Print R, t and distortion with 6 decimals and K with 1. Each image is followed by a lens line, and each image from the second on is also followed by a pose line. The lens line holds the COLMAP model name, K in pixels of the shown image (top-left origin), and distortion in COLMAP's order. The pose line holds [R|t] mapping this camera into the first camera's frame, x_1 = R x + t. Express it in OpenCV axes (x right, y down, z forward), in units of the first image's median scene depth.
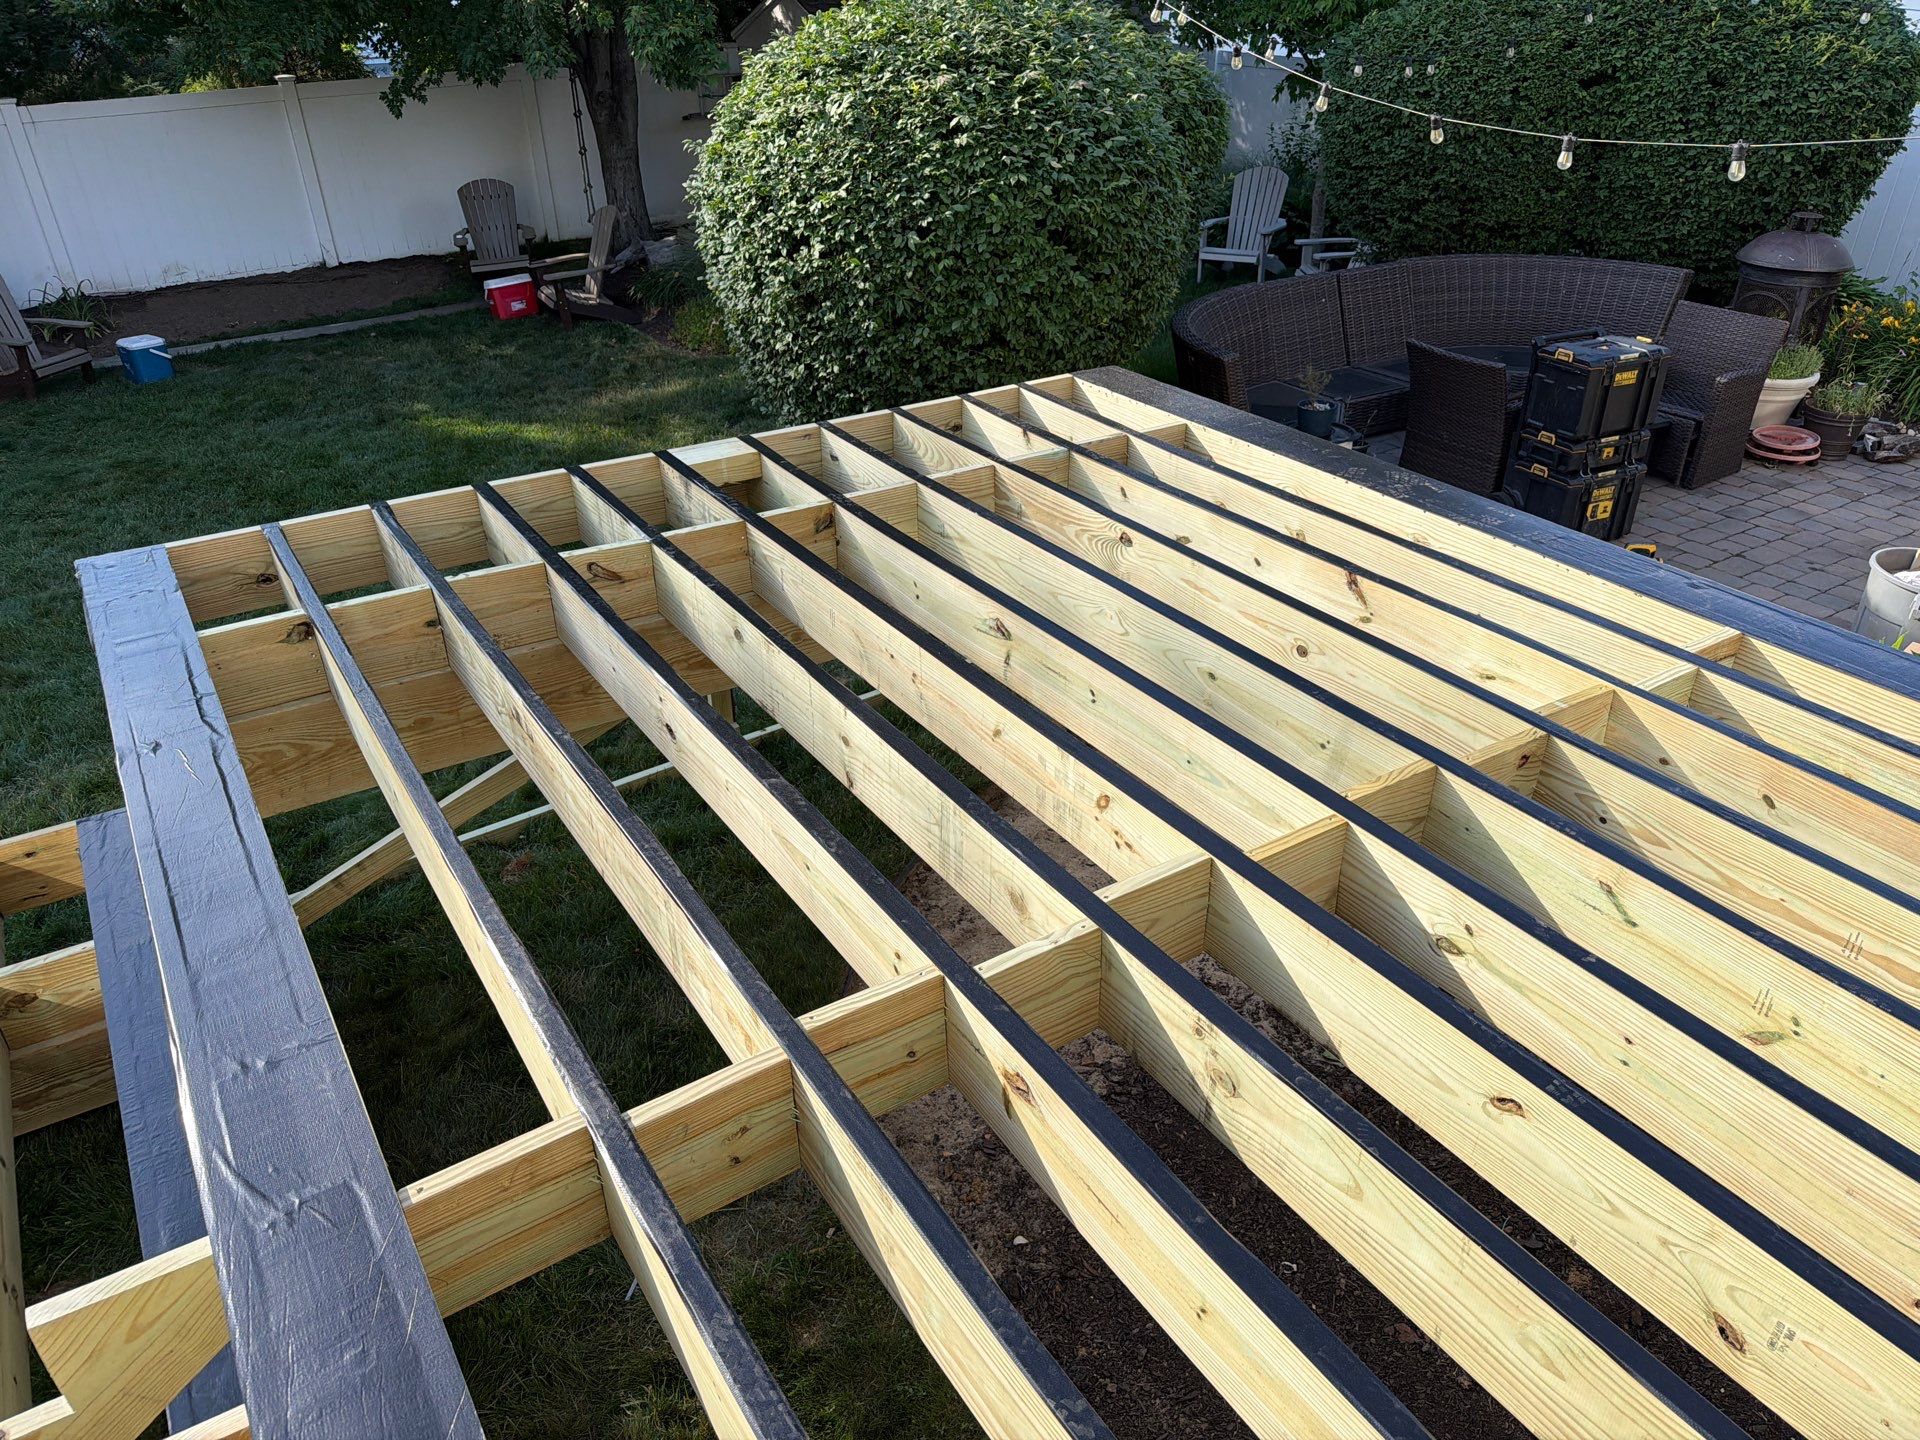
lens RADIAL K [[1352.9, 0, 960.4], [0, 1352.9, 726.7], [0, 0, 1]] dist [0.009164, -0.018451]
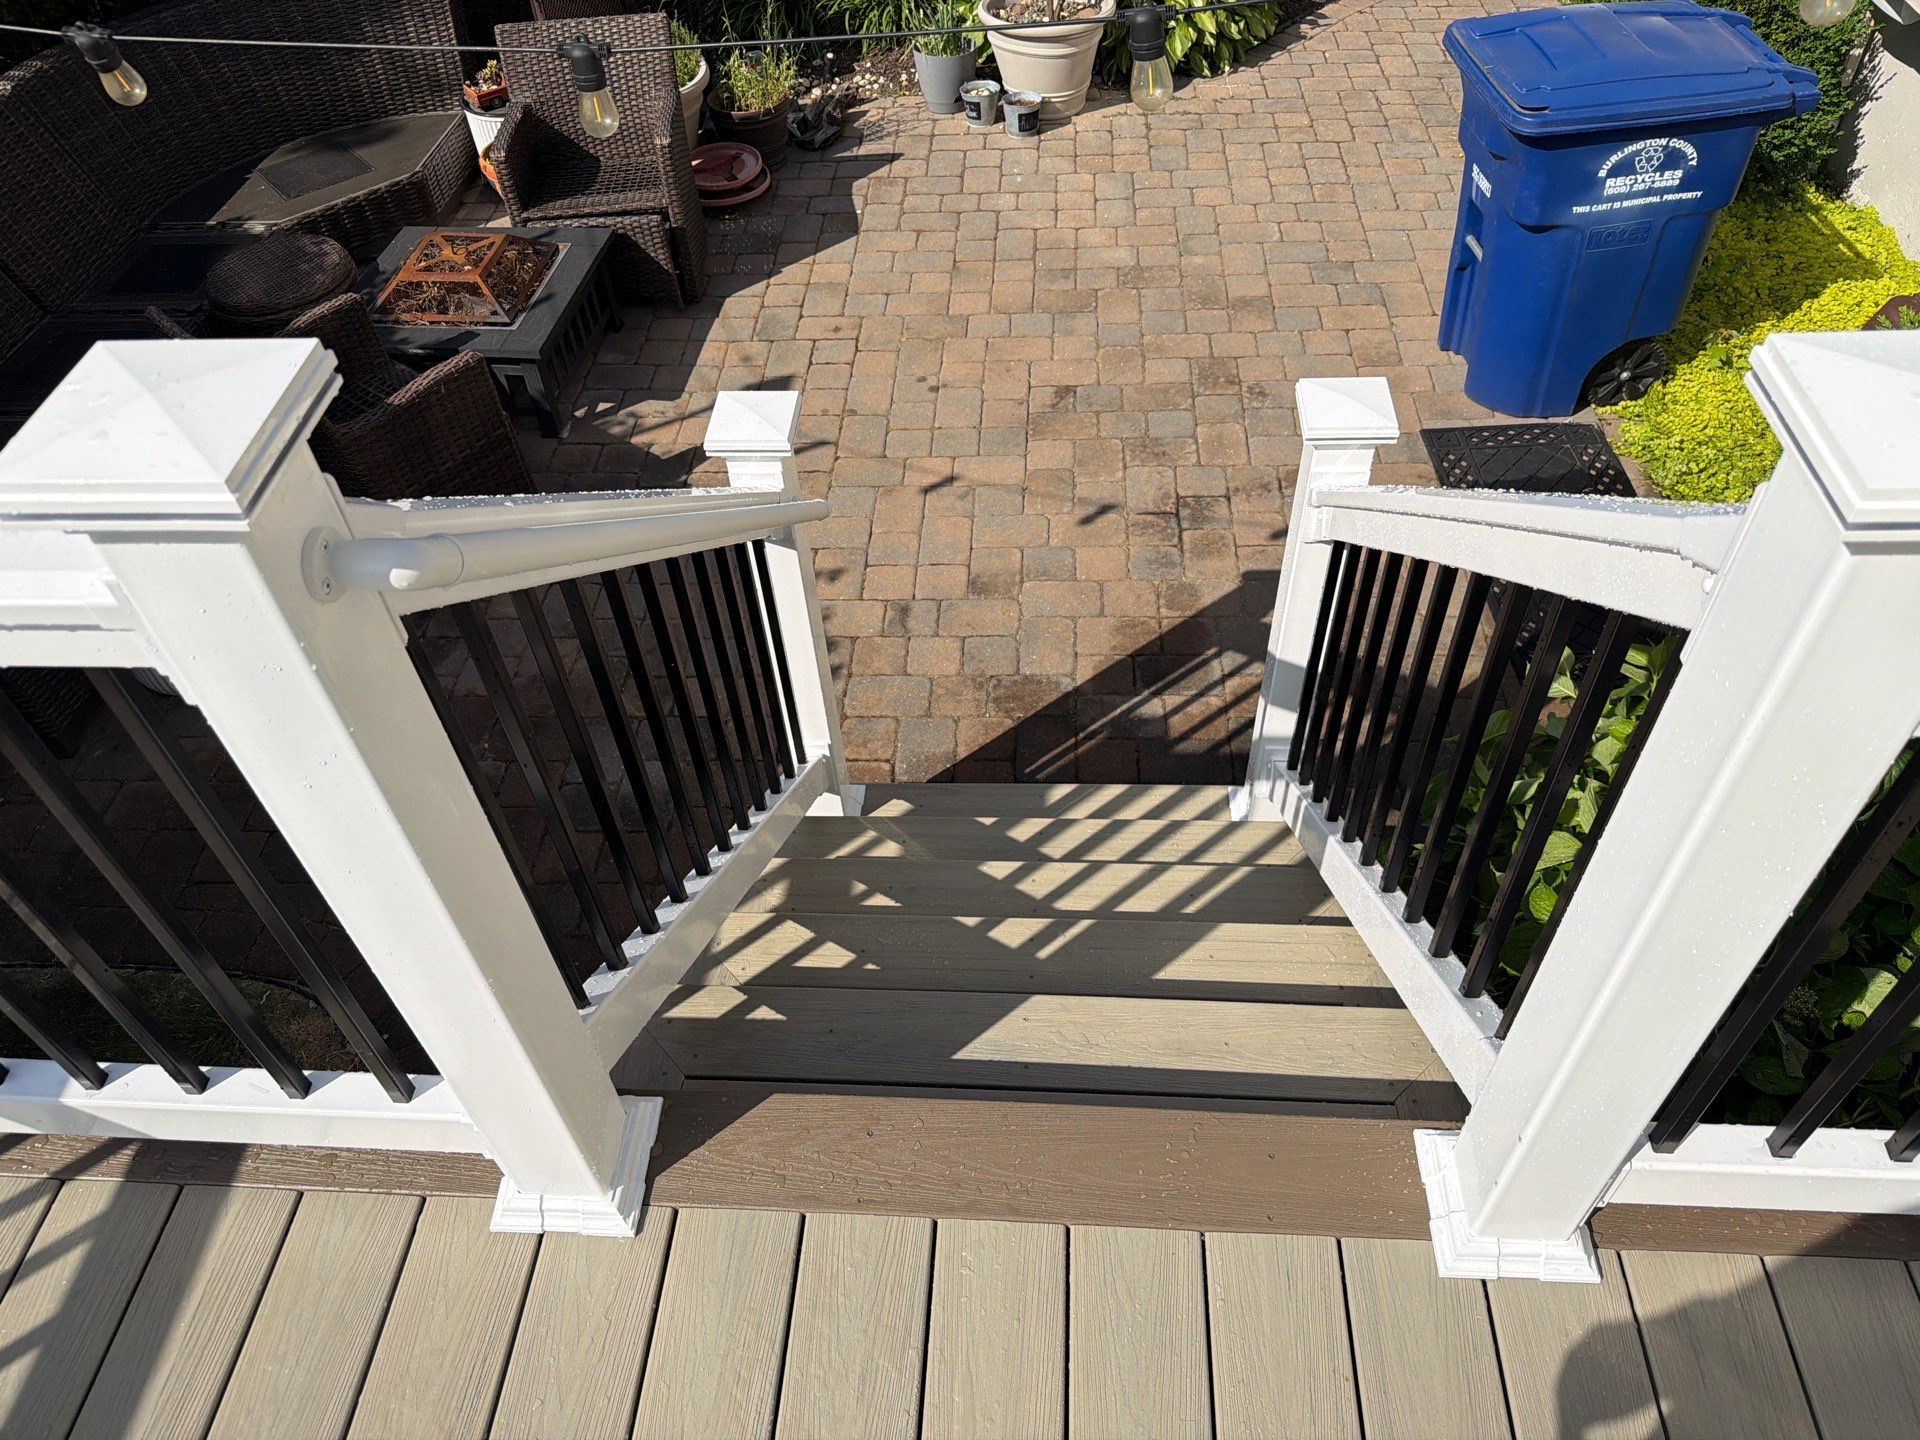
lens RADIAL K [[1352.9, 0, 960.4], [0, 1352.9, 726.7], [0, 0, 1]] dist [0.009164, -0.018451]
pose [[0.593229, -0.604815, 0.531298, 0.142246], [0.442837, 0.796313, 0.412045, -0.244732], [-0.672291, -0.009159, 0.740230, 0.431139]]
